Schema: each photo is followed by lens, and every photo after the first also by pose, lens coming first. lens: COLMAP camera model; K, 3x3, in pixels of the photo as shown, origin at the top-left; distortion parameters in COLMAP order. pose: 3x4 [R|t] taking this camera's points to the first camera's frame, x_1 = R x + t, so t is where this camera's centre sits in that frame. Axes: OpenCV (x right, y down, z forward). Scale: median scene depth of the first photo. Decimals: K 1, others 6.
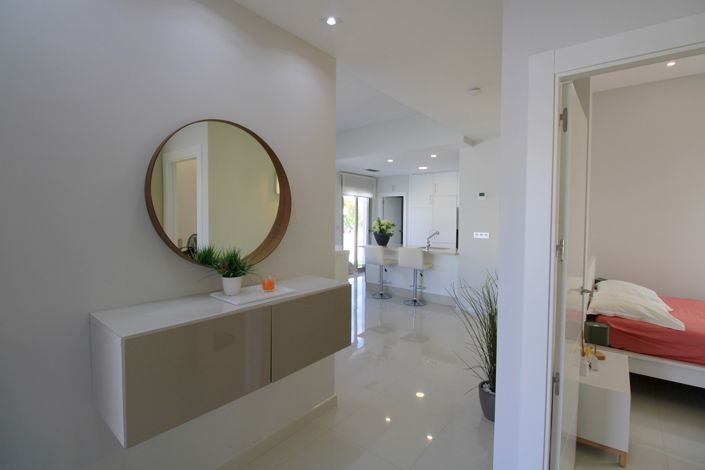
lens RADIAL K [[329.5, 0, 355.9], [0, 329.5, 227.3], [0, 0, 1]] dist [-0.000515, -0.009756]
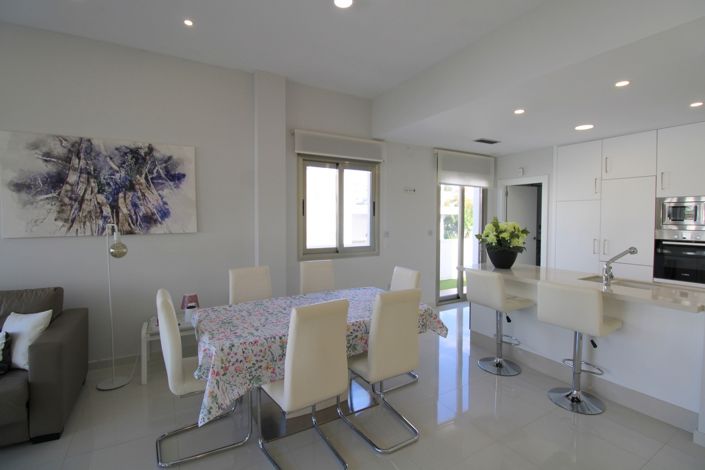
lens RADIAL K [[329.5, 0, 355.9], [0, 329.5, 227.3], [0, 0, 1]] dist [-0.000515, -0.009756]
pose [[0.938600, 0.004878, -0.344973, 0.034431], [-0.005642, 0.999983, -0.001210, -0.009535], [0.344961, 0.003082, 0.938612, 0.343659]]
